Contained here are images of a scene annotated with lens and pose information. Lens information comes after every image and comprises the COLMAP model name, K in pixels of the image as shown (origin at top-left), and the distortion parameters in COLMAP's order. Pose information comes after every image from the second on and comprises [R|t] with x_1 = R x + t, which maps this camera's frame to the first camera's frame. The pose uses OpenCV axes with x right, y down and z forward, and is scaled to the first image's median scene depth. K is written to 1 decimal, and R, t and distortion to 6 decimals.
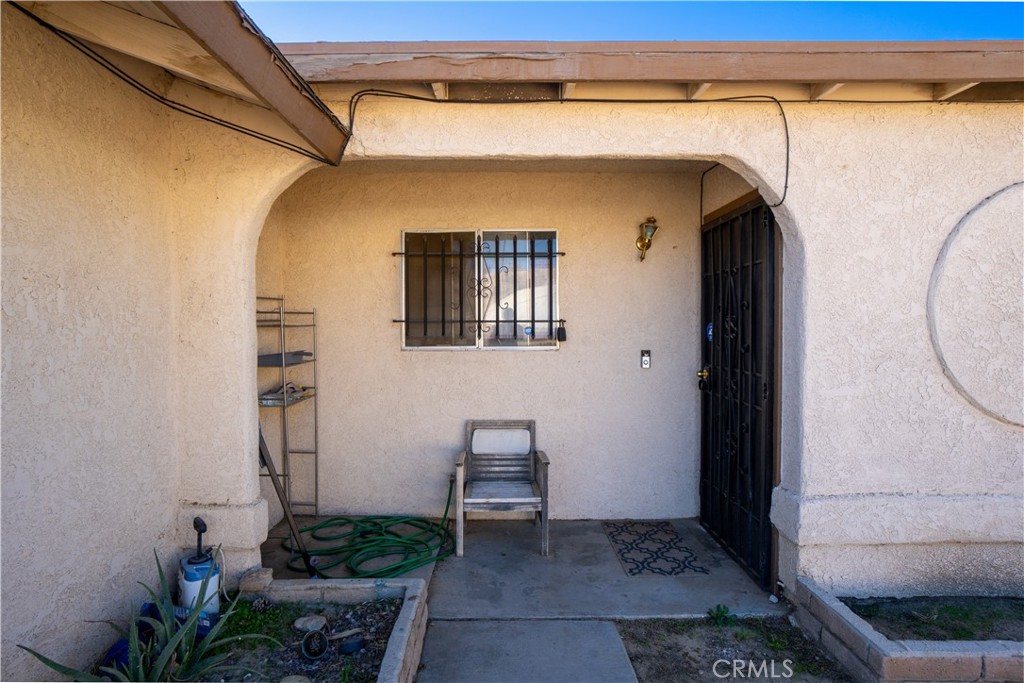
lens RADIAL K [[545.5, 0, 503.4], [0, 545.5, 338.0], [0, 0, 1]] dist [-0.019635, 0.001290]
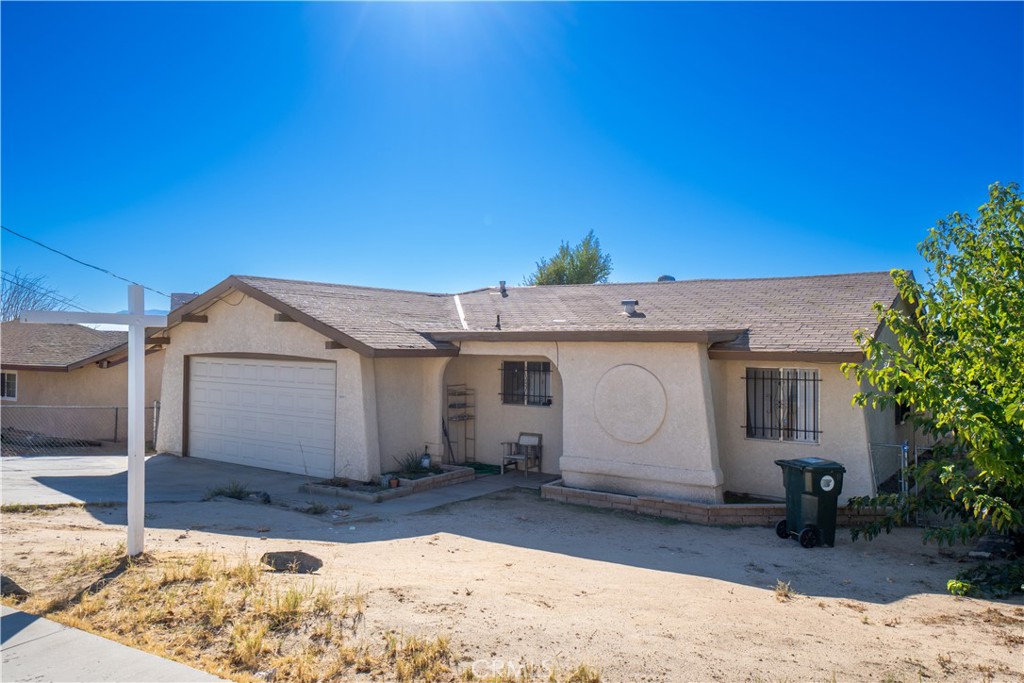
lens RADIAL K [[758.6, 0, 512.0], [0, 758.6, 341.5], [0, 0, 1]] dist [-0.000280, 0.000044]
pose [[0.818820, 0.006211, -0.574016, 2.284538], [-0.025865, 0.999325, -0.026082, -0.219504], [0.573467, 0.036203, 0.818428, -2.346829]]
